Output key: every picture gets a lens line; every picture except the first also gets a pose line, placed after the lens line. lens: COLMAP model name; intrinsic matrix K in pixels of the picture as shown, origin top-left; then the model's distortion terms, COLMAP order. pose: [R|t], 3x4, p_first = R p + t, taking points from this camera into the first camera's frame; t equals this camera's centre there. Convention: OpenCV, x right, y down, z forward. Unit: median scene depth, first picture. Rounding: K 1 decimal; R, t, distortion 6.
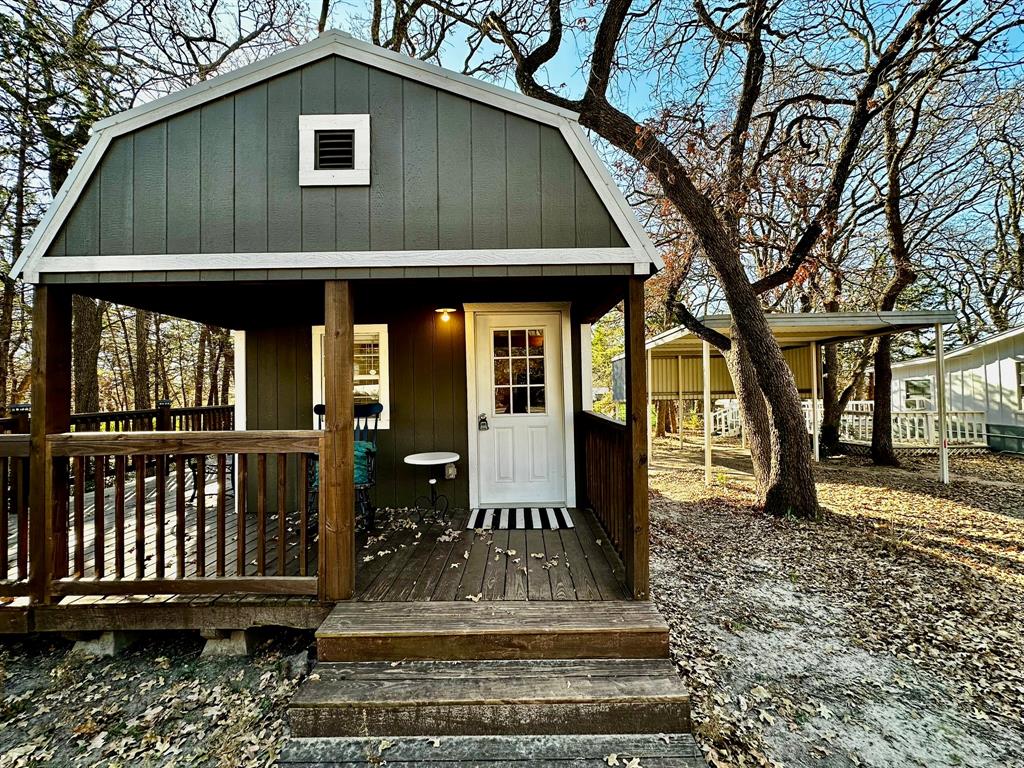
lens RADIAL K [[406.4, 0, 512.9], [0, 406.4, 380.5], [0, 0, 1]] dist [-0.001710, 0.000390]
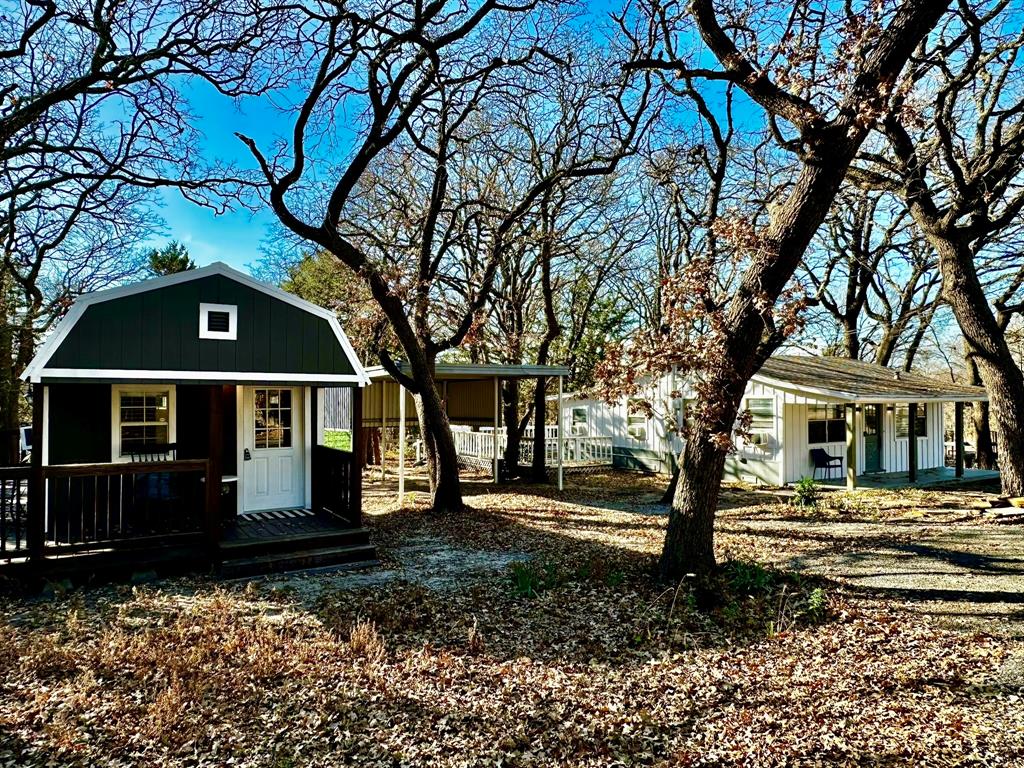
lens RADIAL K [[679.7, 0, 512.0], [0, 679.7, 384.0], [0, 0, 1]] dist [0.001758, 0.000011]
pose [[0.842461, 0.026033, 0.538129, -0.588529], [-0.025654, 0.999637, -0.008196, -0.151086], [-0.538147, -0.006901, 0.842823, -1.532560]]
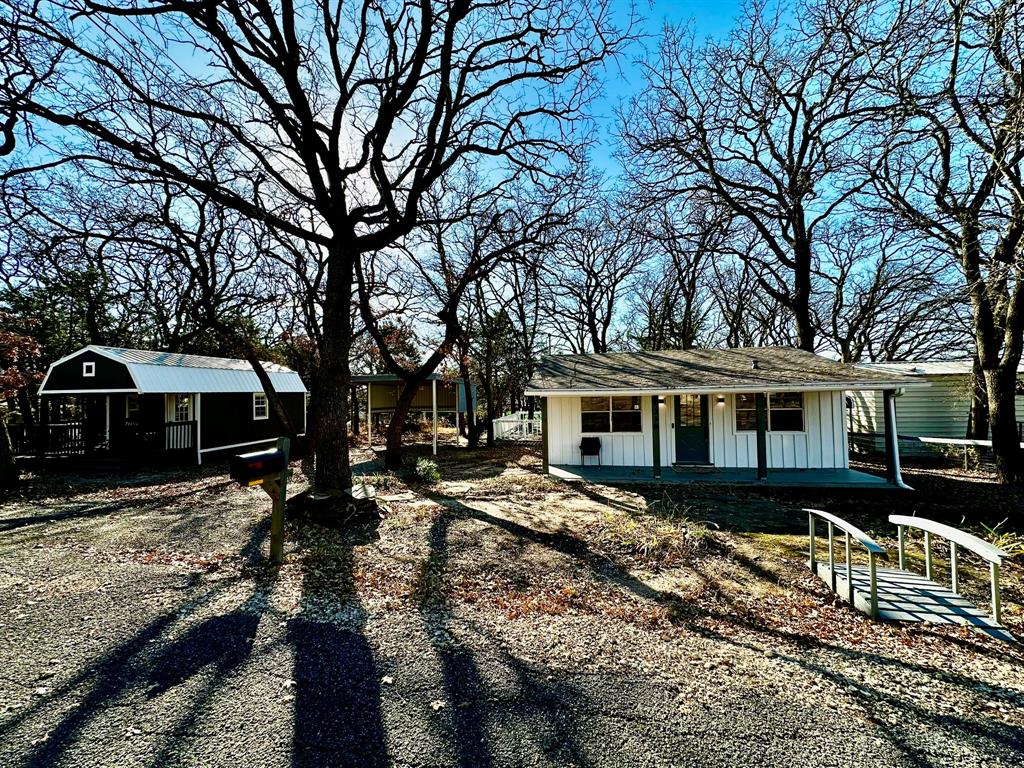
lens RADIAL K [[411.7, 0, 512.6], [0, 411.7, 380.0], [0, 0, 1]] dist [0.000407, 0.000267]
pose [[0.987310, -0.008037, -0.158600, 3.189165], [0.006712, 0.999938, -0.008886, -0.202215], [0.158662, 0.007708, 0.987303, -1.844100]]
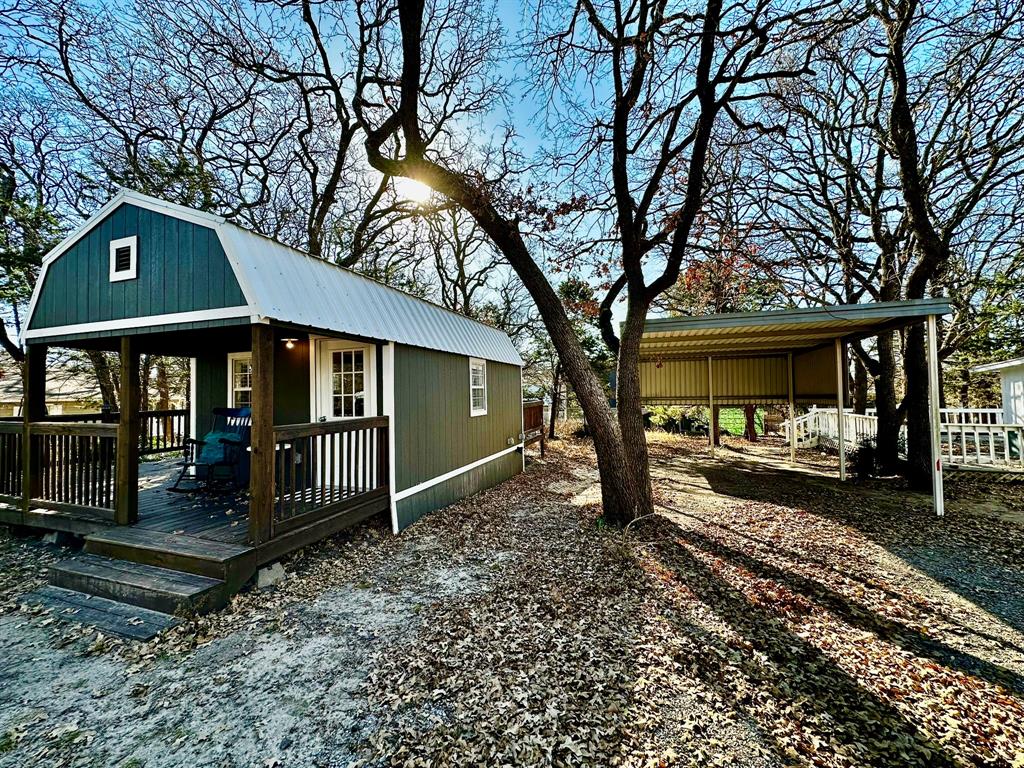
lens RADIAL K [[406.6, 0, 512.2], [0, 406.6, 381.1], [0, 0, 1]] dist [-0.006432, 0.000138]
pose [[0.948258, -0.007404, -0.317414, 0.931336], [0.007238, 0.999972, -0.001704, -0.025847], [0.317418, -0.000681, 0.948285, -0.046654]]
